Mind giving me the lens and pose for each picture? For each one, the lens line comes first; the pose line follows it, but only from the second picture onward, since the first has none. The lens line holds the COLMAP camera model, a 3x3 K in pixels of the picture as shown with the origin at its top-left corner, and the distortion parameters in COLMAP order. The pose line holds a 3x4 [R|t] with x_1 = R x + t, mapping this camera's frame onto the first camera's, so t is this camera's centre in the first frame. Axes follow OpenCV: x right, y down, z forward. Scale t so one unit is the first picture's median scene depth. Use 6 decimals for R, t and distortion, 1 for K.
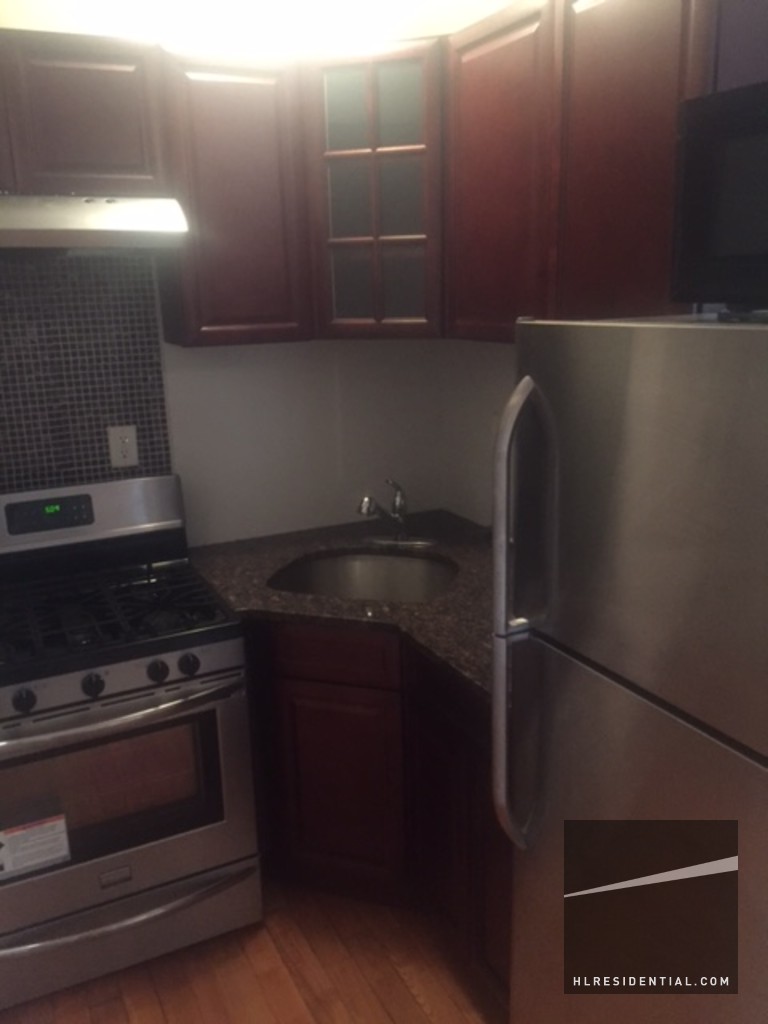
lens RADIAL K [[874.0, 0, 382.7], [0, 874.0, 516.2], [0, 0, 1]] dist [0.044910, -0.046505]
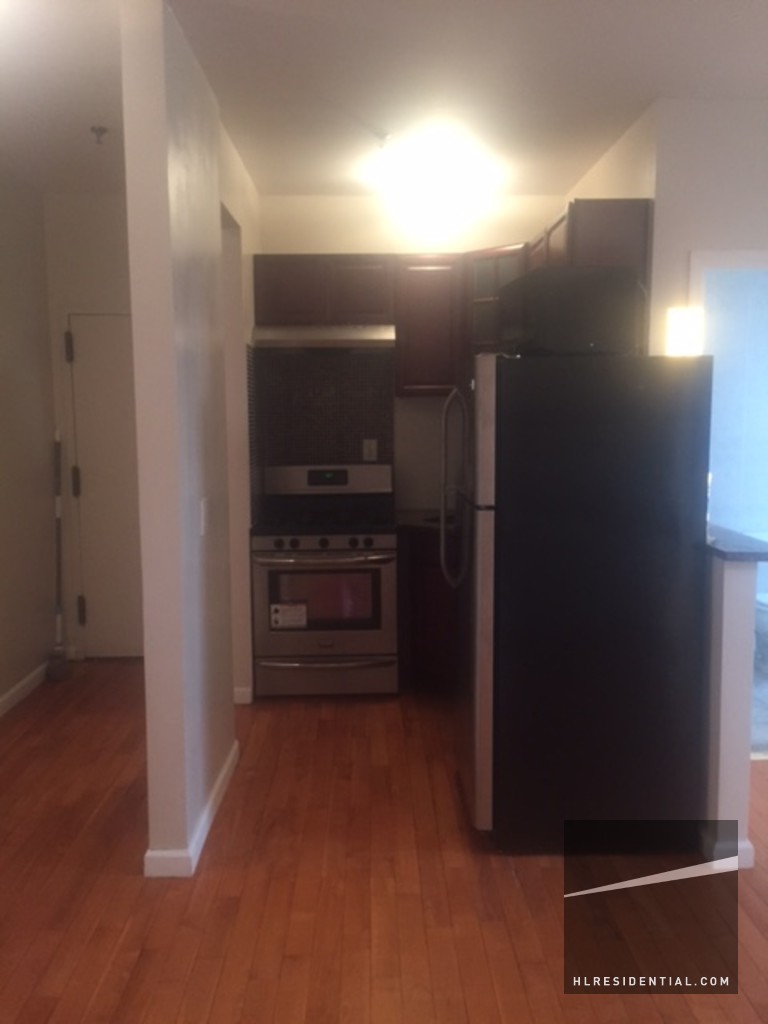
lens RADIAL K [[874.0, 0, 383.9], [0, 874.0, 509.0], [0, 0, 1]] dist [0.044910, -0.046505]
pose [[0.902957, 0.067079, -0.424464, 0.629929], [-0.124128, 0.986351, -0.108183, 0.287117], [0.411414, 0.150372, 0.898959, -0.784249]]
